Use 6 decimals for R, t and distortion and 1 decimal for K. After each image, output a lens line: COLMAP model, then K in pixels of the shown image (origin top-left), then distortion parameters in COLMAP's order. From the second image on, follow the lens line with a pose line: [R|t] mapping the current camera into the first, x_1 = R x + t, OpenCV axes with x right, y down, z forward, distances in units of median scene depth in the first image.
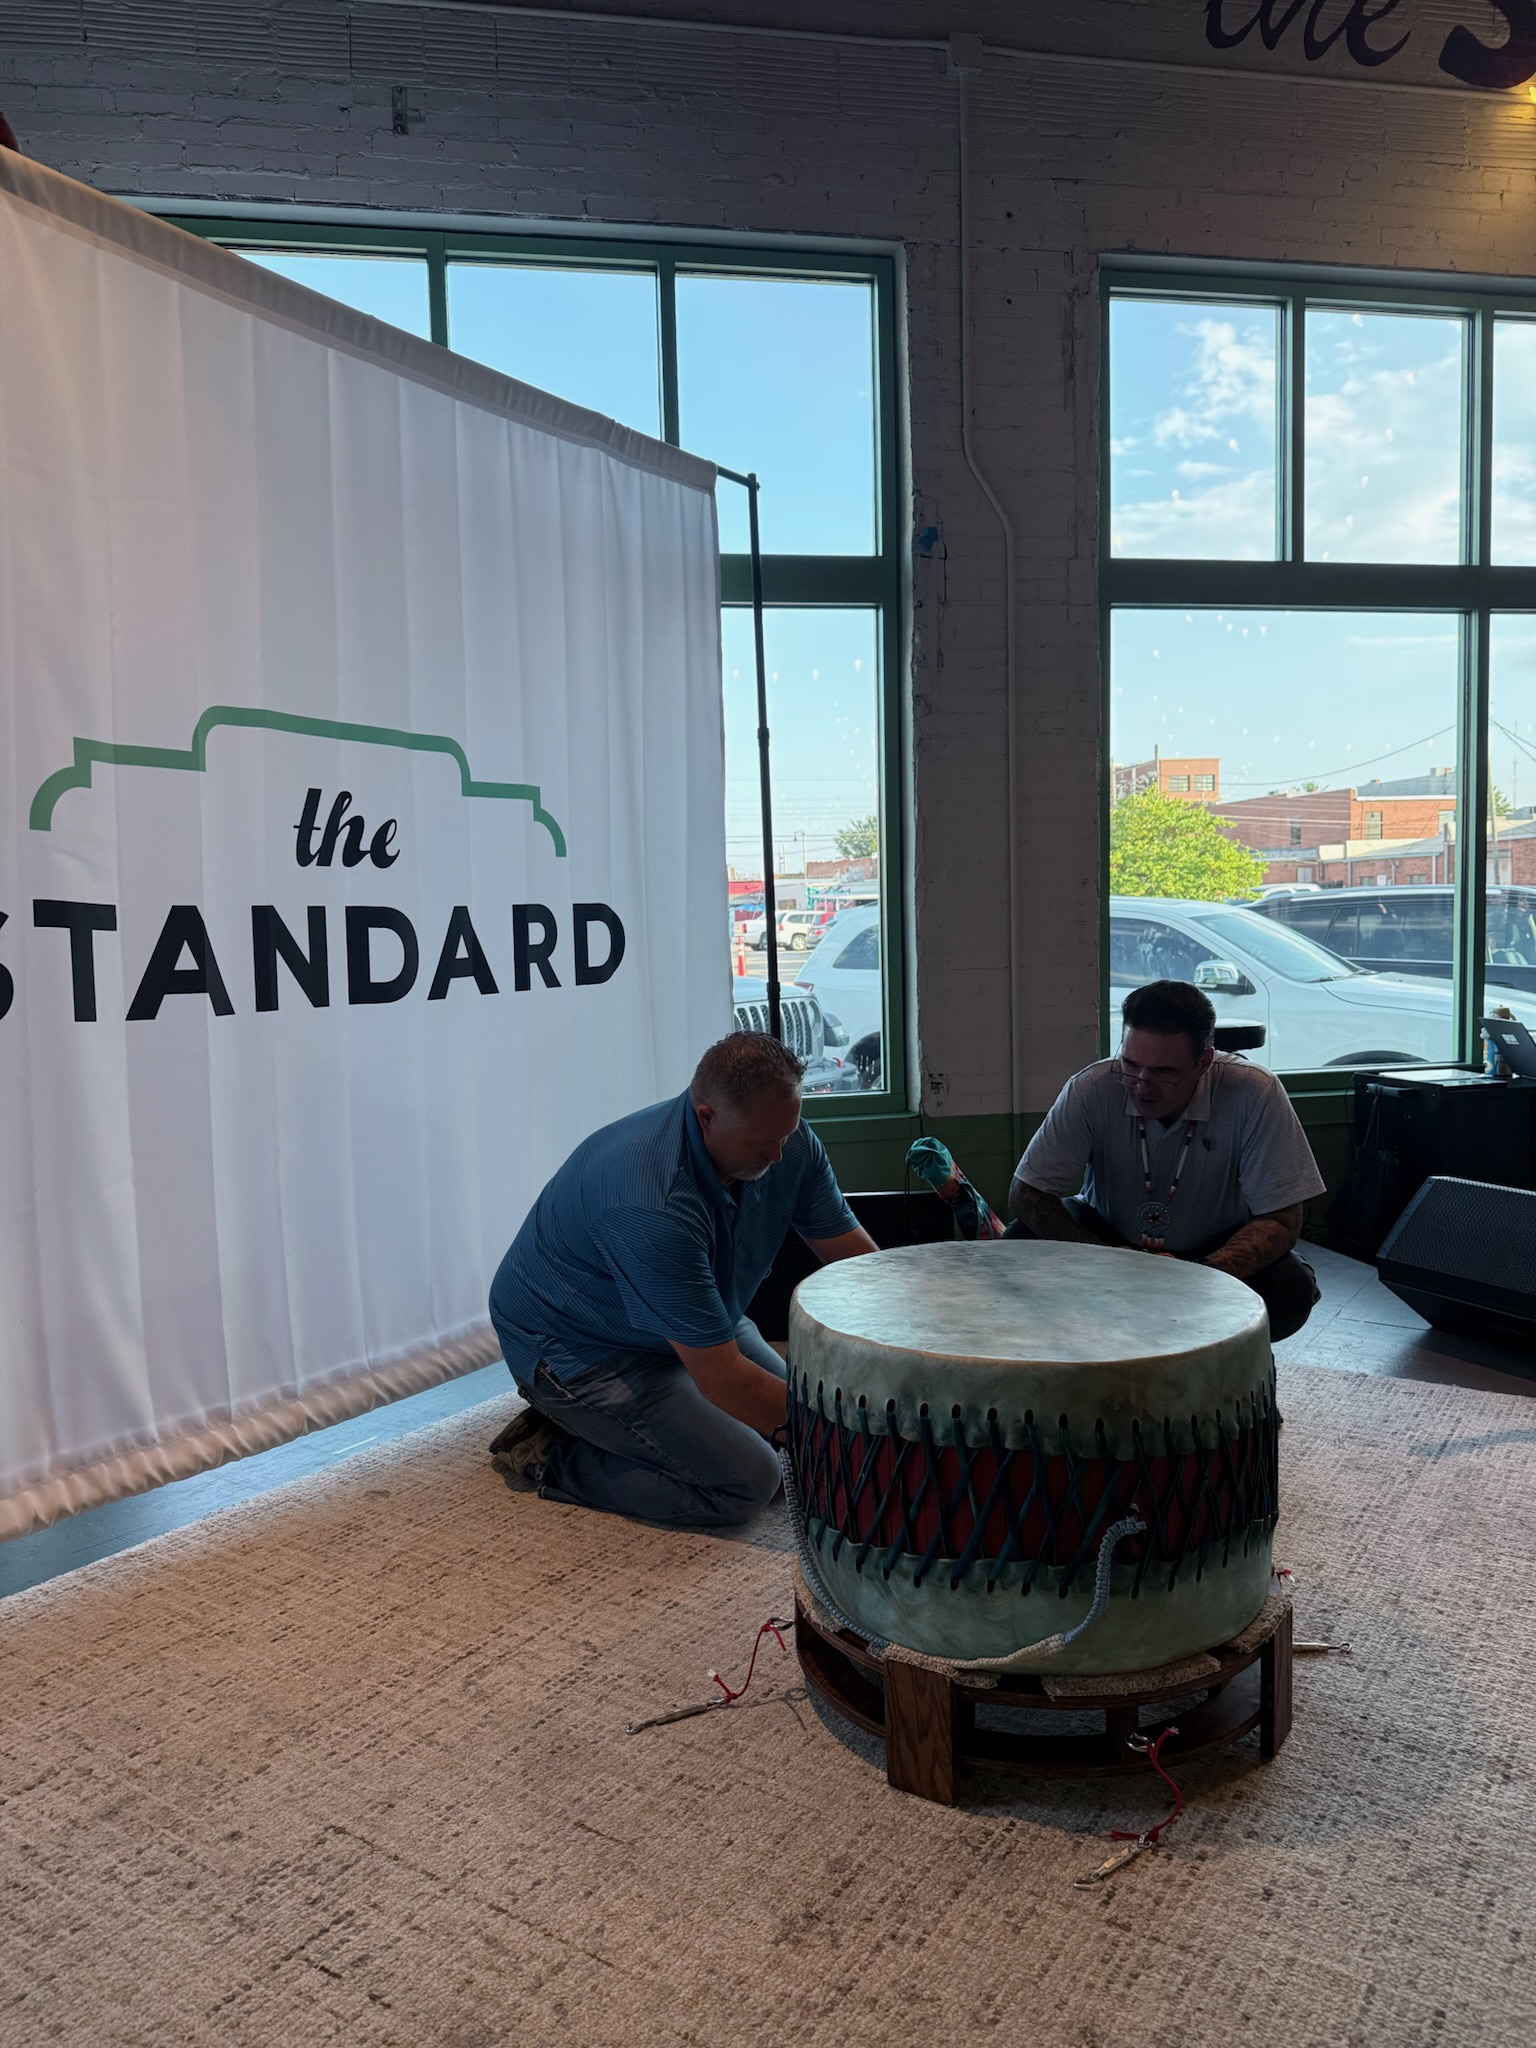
lens RADIAL K [[1410.4, 0, 762.5], [0, 1410.4, 1040.7], [0, 0, 1]] dist [0.096564, -0.192443]
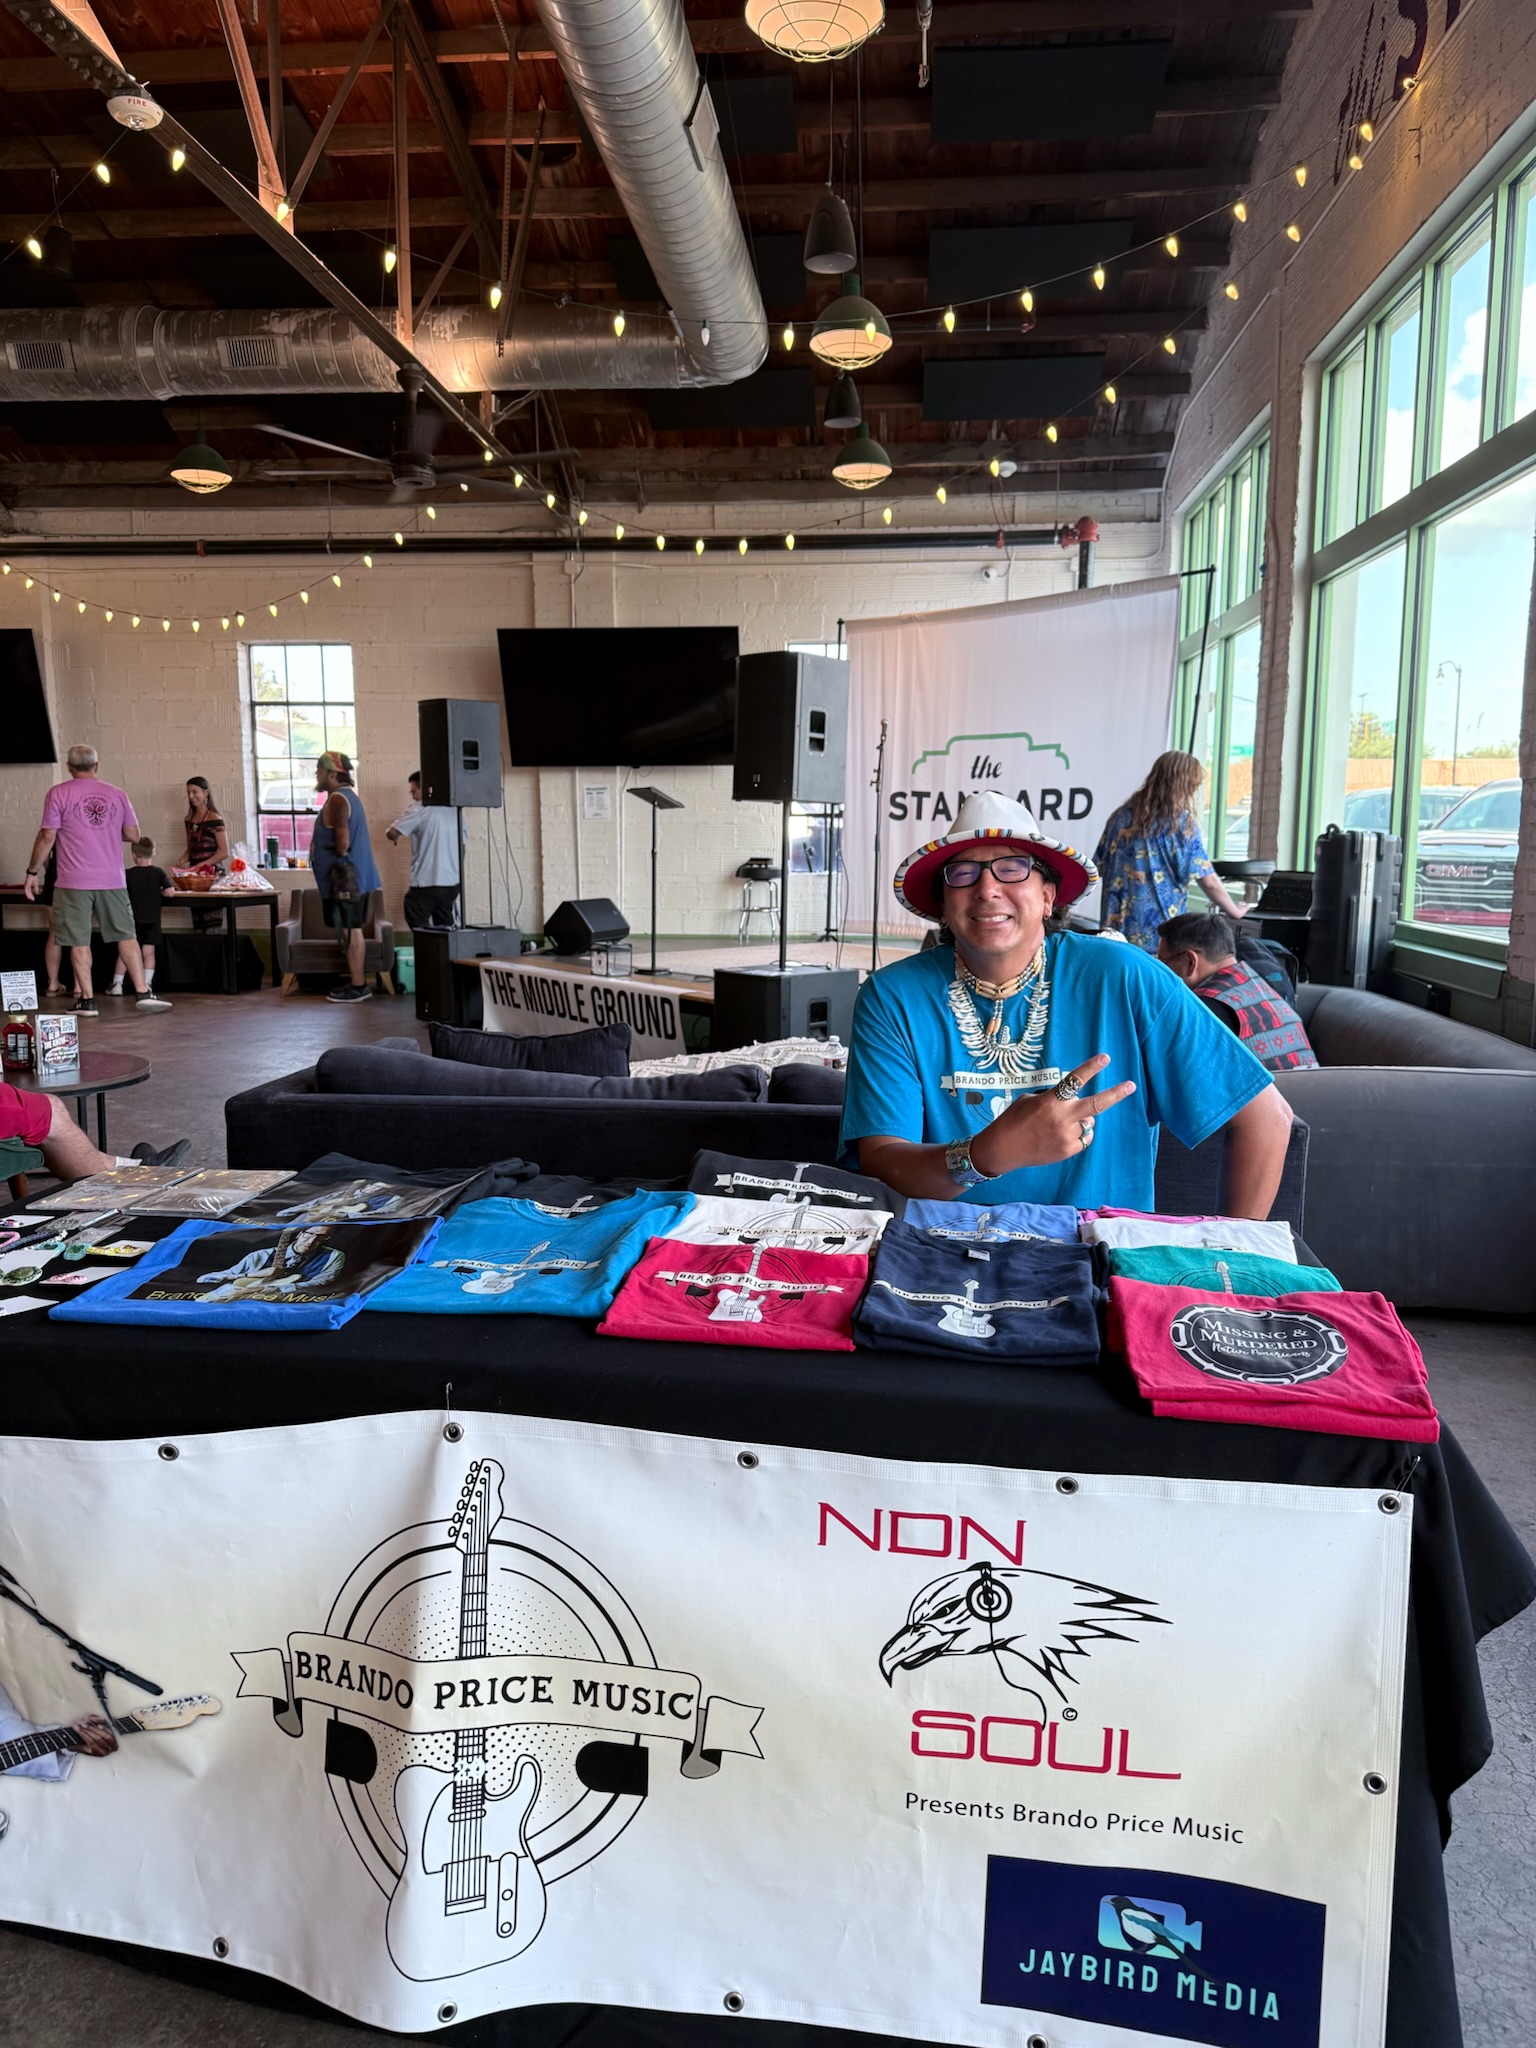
lens RADIAL K [[1373.9, 0, 768.0], [0, 1373.9, 1024.0], [0, 0, 1]] dist [0.032776, -0.052598]
pose [[-0.285333, 0.168692, -0.943466, 2.929530], [-0.067697, 0.978383, 0.195409, -0.153351], [0.956035, 0.119627, -0.267745, 1.427762]]
